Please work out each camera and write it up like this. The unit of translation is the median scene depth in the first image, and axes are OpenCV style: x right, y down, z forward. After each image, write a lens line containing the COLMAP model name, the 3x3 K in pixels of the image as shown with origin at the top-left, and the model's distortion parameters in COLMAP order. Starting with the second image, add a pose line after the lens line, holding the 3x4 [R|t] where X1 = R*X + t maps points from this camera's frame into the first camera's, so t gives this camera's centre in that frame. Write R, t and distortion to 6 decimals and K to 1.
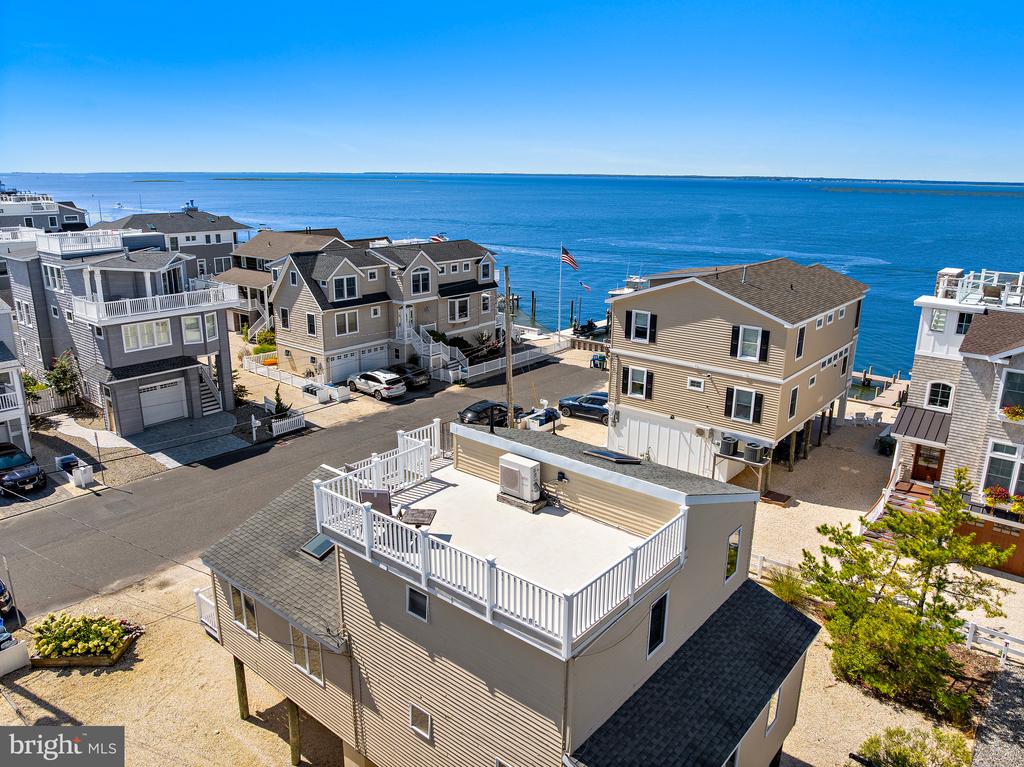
lens RADIAL K [[736.5, 0, 512.0], [0, 736.5, 383.5], [0, 0, 1]] dist [-0.056528, -0.002016]
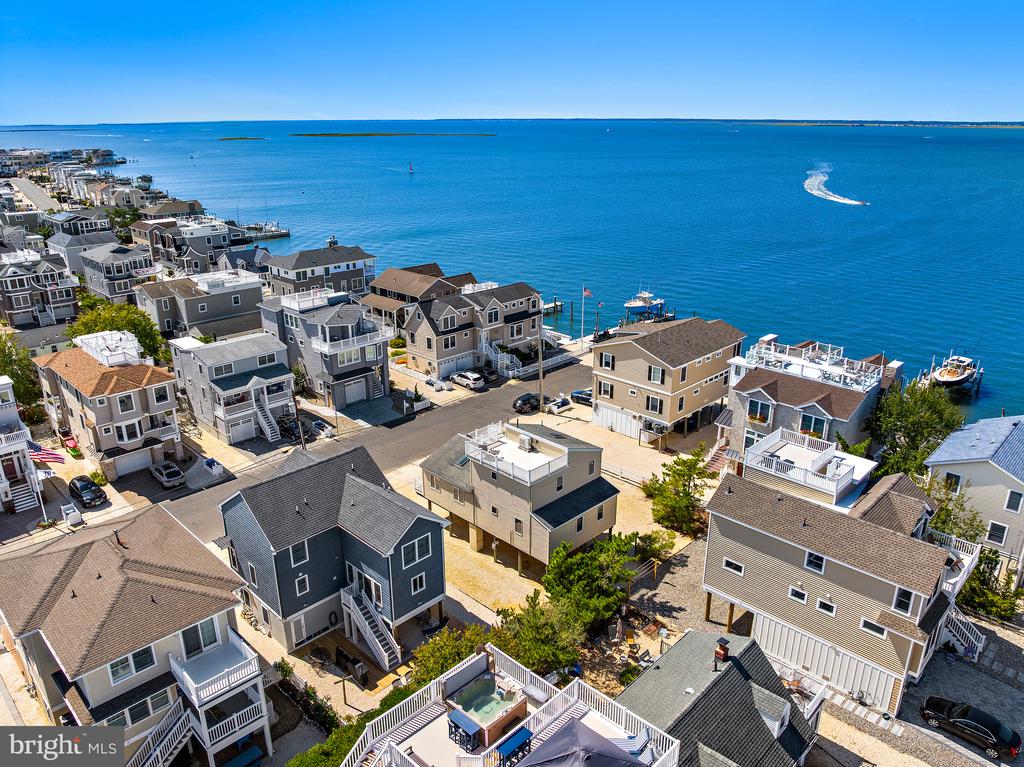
lens RADIAL K [[736.5, 0, 512.0], [0, 736.5, 383.5], [0, 0, 1]] dist [-0.056528, -0.002016]
pose [[0.995747, 0.020711, -0.089773, 0.083180], [-0.014424, 0.997433, 0.070132, -0.124230], [0.090995, -0.068538, 0.993490, -0.777175]]
